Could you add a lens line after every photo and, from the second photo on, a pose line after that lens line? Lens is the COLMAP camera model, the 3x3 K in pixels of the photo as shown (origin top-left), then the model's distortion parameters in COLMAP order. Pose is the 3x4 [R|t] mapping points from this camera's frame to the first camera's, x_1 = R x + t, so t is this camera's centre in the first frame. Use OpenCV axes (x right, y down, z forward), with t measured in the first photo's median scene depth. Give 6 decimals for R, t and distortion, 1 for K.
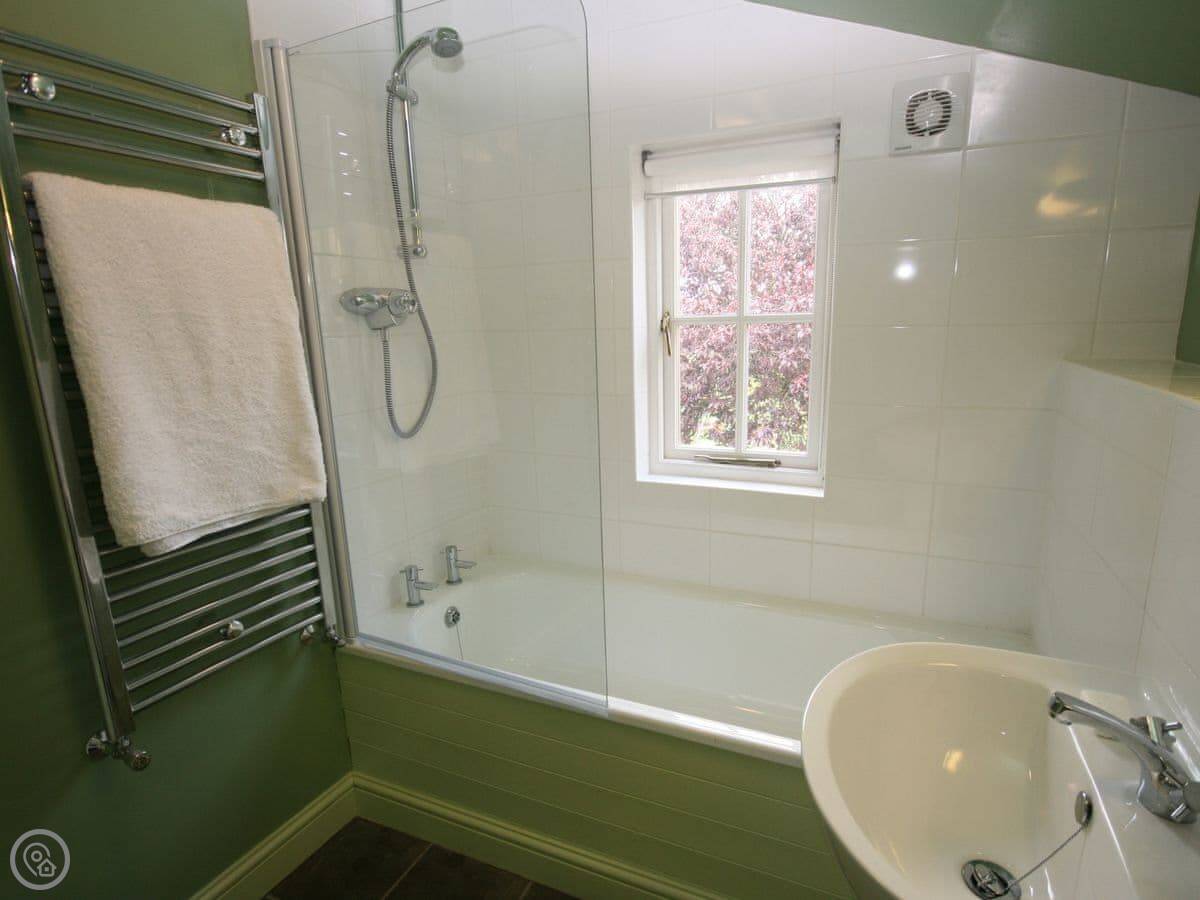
lens RADIAL K [[633.8, 0, 606.1], [0, 633.8, 452.4], [0, 0, 1]] dist [-0.004190, -0.000549]
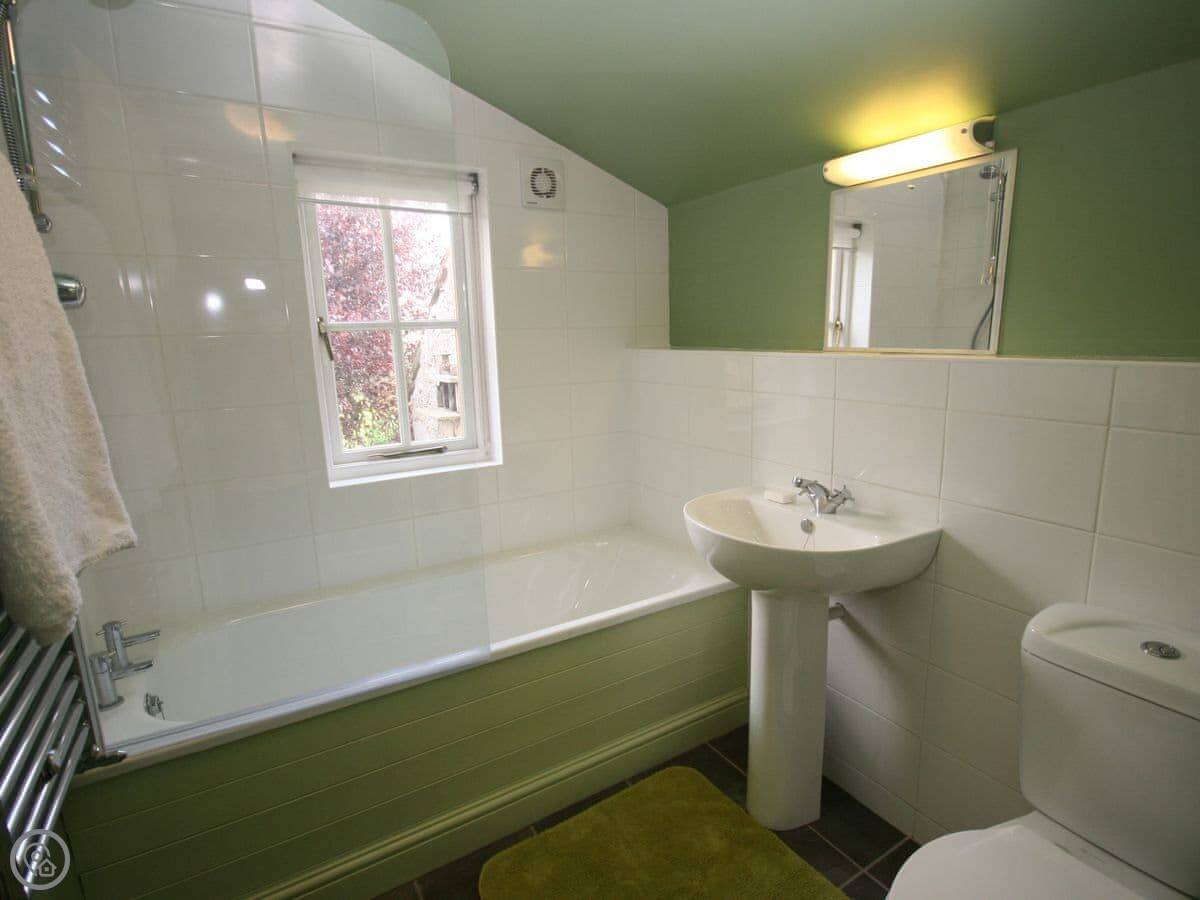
lens RADIAL K [[633.8, 0, 606.1], [0, 633.8, 452.4], [0, 0, 1]] dist [-0.004190, -0.000549]
pose [[0.568683, -0.144819, 0.809708, -0.672869], [0.186234, 0.981486, 0.044744, 0.035992], [-0.801197, 0.125350, 0.585125, 0.105532]]
